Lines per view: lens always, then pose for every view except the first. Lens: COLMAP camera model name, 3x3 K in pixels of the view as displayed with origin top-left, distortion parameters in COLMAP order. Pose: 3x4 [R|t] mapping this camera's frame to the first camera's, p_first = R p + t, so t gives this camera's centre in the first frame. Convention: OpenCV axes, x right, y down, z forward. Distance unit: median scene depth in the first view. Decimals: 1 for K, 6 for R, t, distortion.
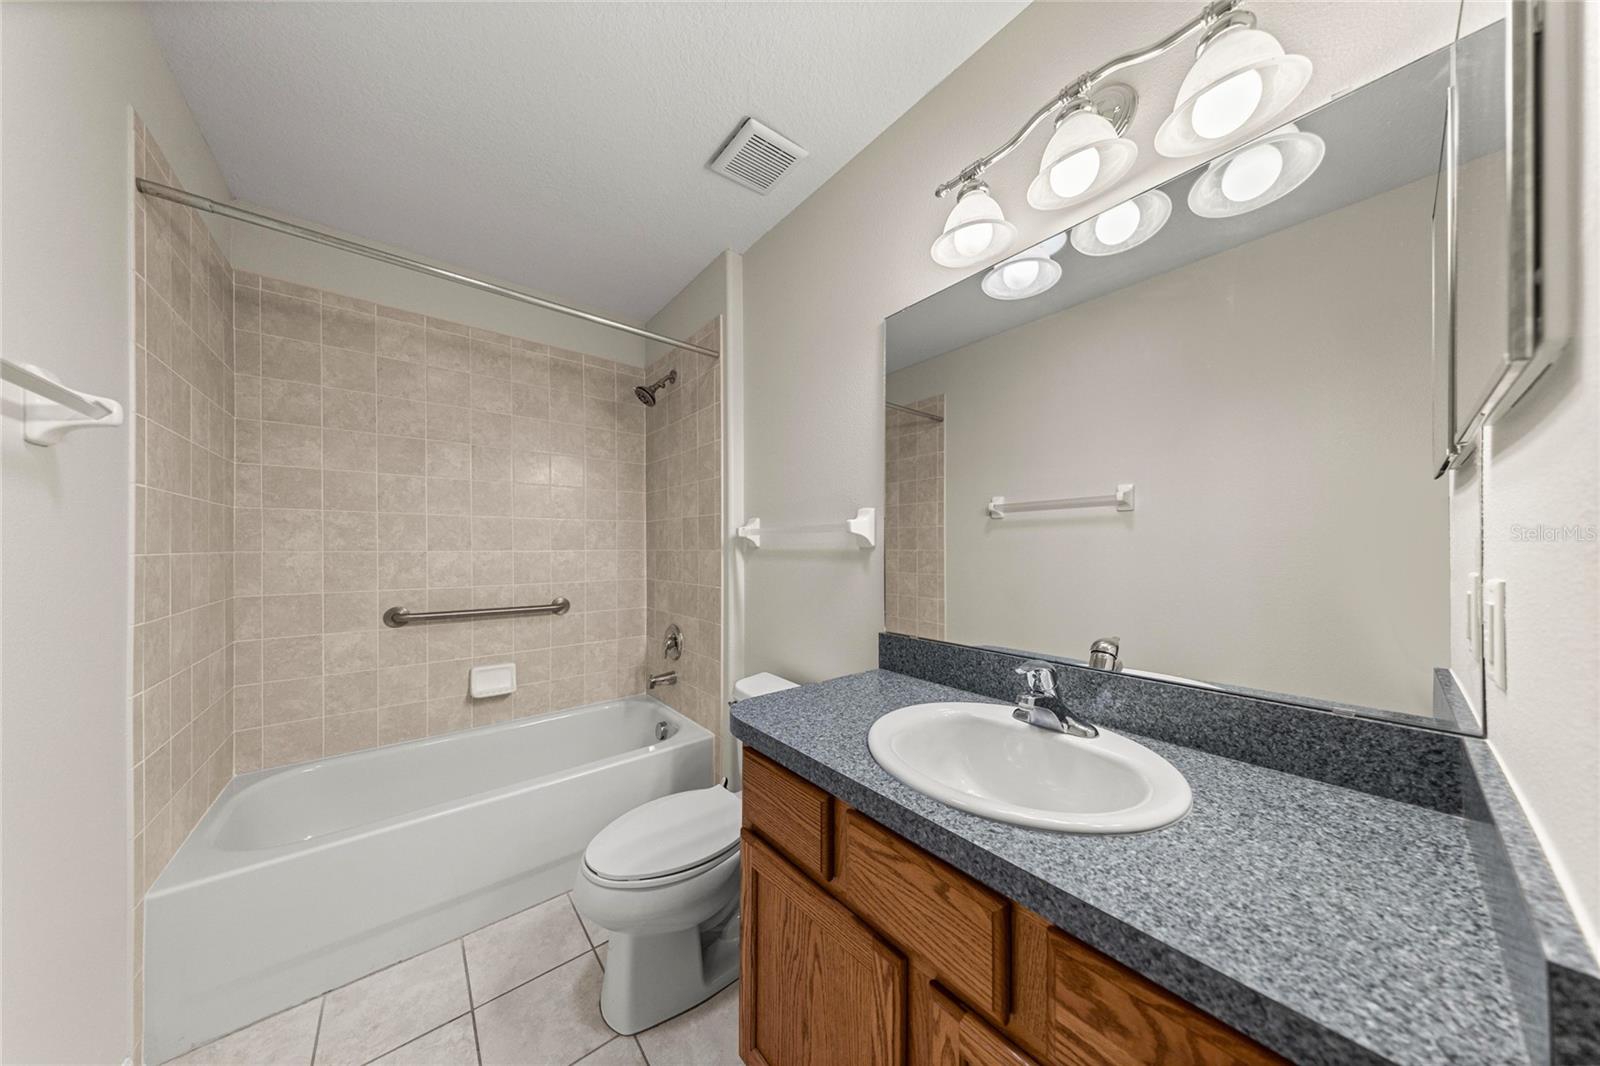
lens RADIAL K [[479.3, 0, 792.6], [0, 479.3, 550.7], [0, 0, 1]] dist [0.000291, -0.000006]
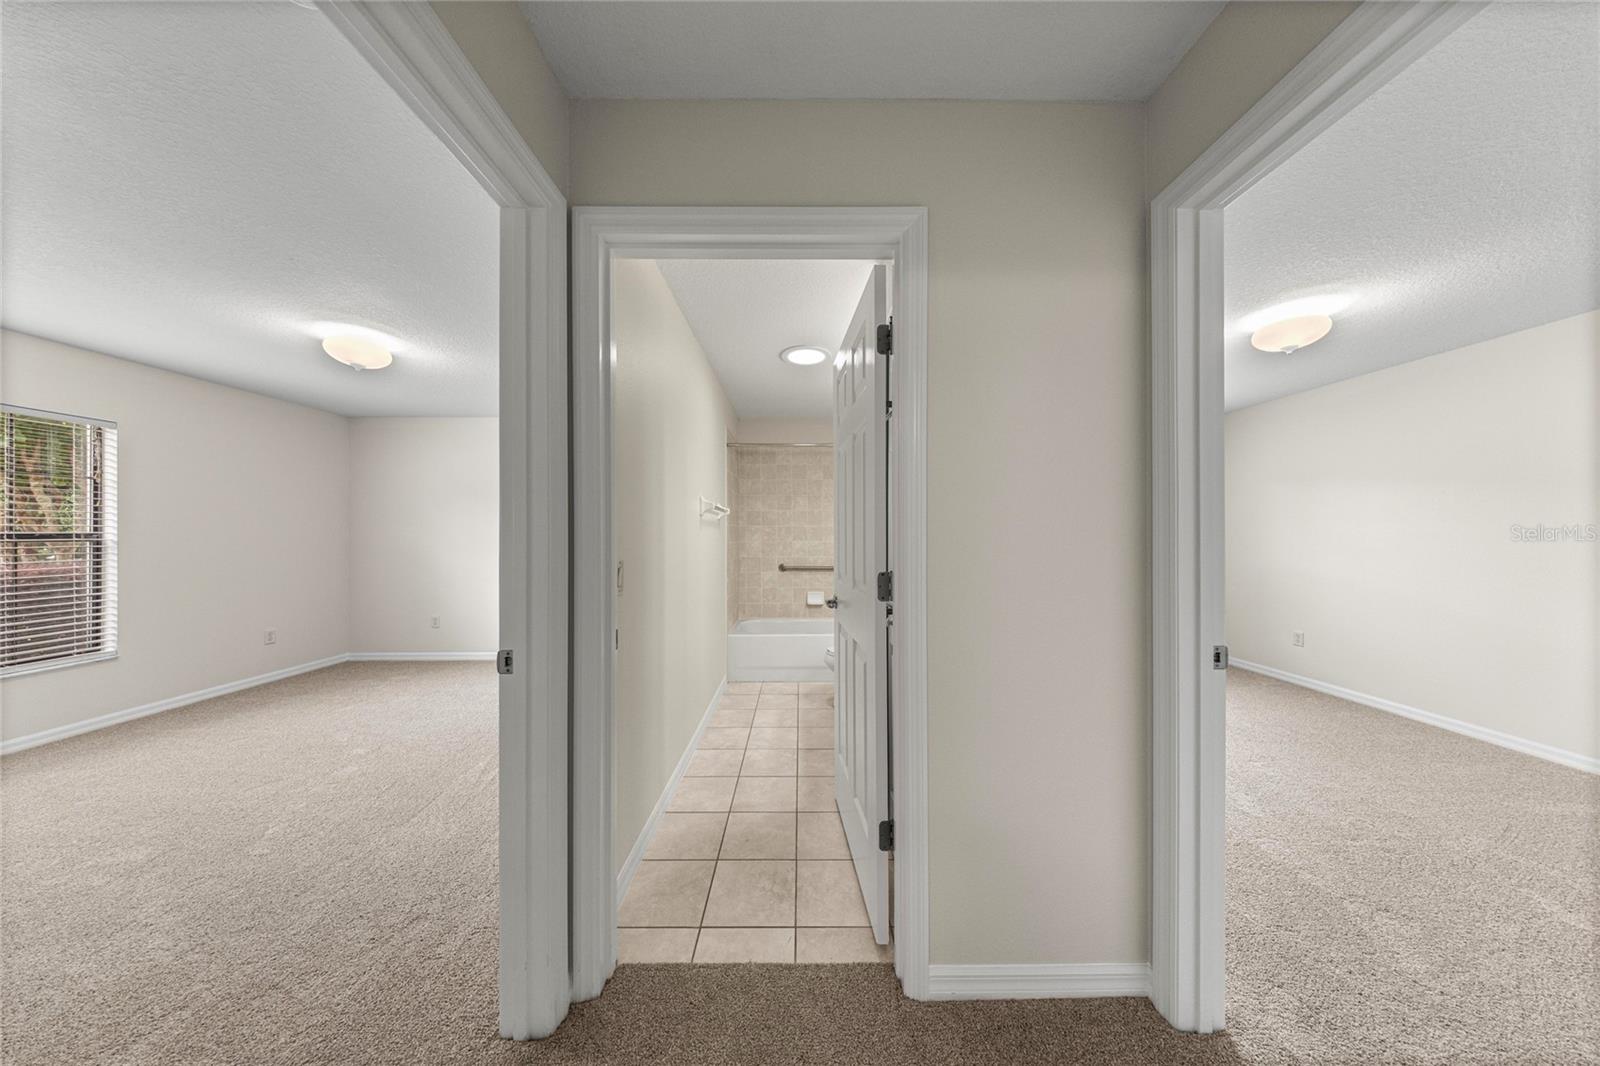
lens RADIAL K [[462.3, 0, 799.6], [0, 462.3, 537.9], [0, 0, 1]] dist [0.001079, 0.000026]
pose [[0.777220, 0.001947, -0.629226, 0.759293], [0.000994, 0.999990, 0.004323, -0.026818], [0.629228, -0.003985, 0.777211, -0.817595]]
